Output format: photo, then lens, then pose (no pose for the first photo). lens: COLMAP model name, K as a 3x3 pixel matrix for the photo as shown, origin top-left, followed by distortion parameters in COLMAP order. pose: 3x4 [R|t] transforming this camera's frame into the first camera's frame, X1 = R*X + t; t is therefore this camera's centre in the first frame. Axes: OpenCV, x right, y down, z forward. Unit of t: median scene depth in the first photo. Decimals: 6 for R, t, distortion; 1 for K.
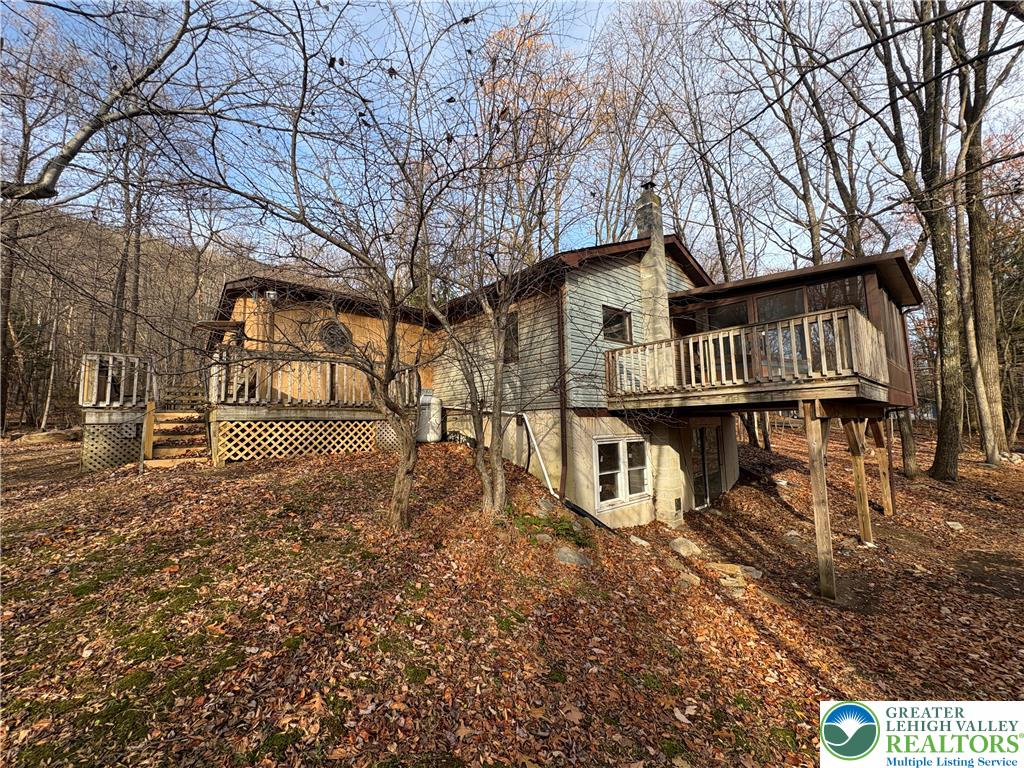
lens RADIAL K [[406.7, 0, 512.6], [0, 406.7, 384.6], [0, 0, 1]] dist [0.001134, 0.000014]
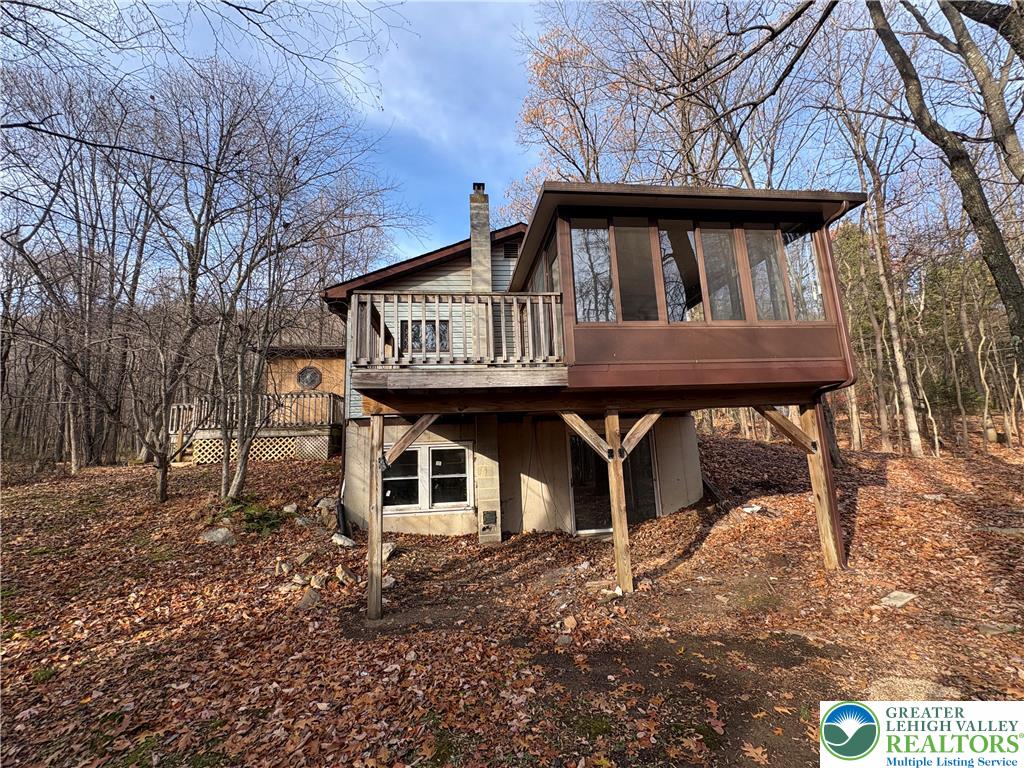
lens RADIAL K [[406.7, 0, 512.6], [0, 406.7, 384.6], [0, 0, 1]] dist [0.001134, 0.000014]
pose [[0.814777, -0.106296, -0.569947, 1.157524], [0.079768, 0.994253, -0.071397, 0.078132], [0.574260, 0.012709, 0.818574, 0.329300]]
